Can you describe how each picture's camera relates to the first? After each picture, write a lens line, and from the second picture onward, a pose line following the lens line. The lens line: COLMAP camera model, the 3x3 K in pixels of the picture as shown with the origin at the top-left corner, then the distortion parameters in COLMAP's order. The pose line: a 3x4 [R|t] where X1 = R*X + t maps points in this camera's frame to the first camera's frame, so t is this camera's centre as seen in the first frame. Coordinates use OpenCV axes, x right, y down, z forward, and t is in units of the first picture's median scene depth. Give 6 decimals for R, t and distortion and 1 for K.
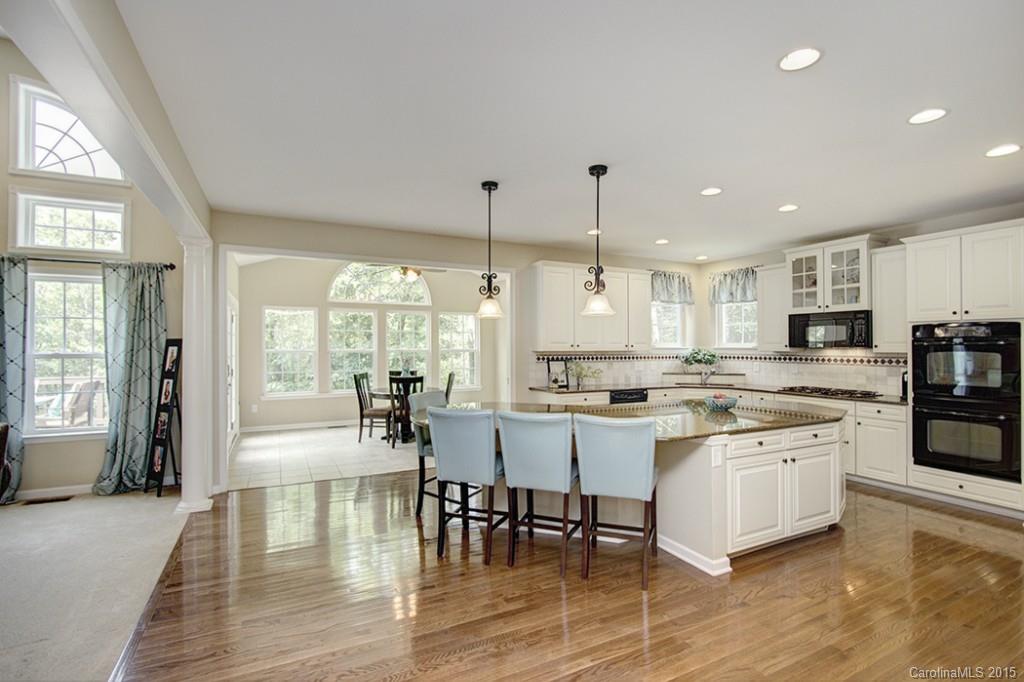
lens RADIAL K [[474.9, 0, 513.2], [0, 474.9, 338.9], [0, 0, 1]] dist [-0.012997, 0.001125]
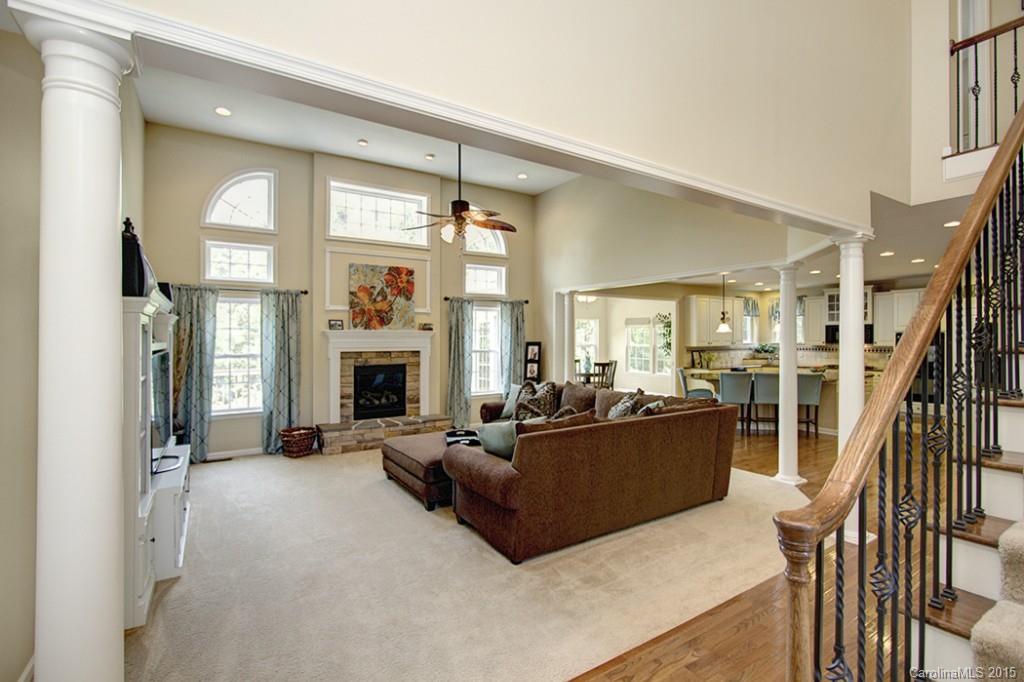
lens RADIAL K [[474.9, 0, 511.4], [0, 474.9, 341.1], [0, 0, 1]] dist [-0.012997, 0.001125]
pose [[0.995595, -0.005654, 0.093583, -0.796430], [0.003660, 0.999763, 0.021466, -0.033998], [-0.093682, -0.021029, 0.995380, -0.697985]]
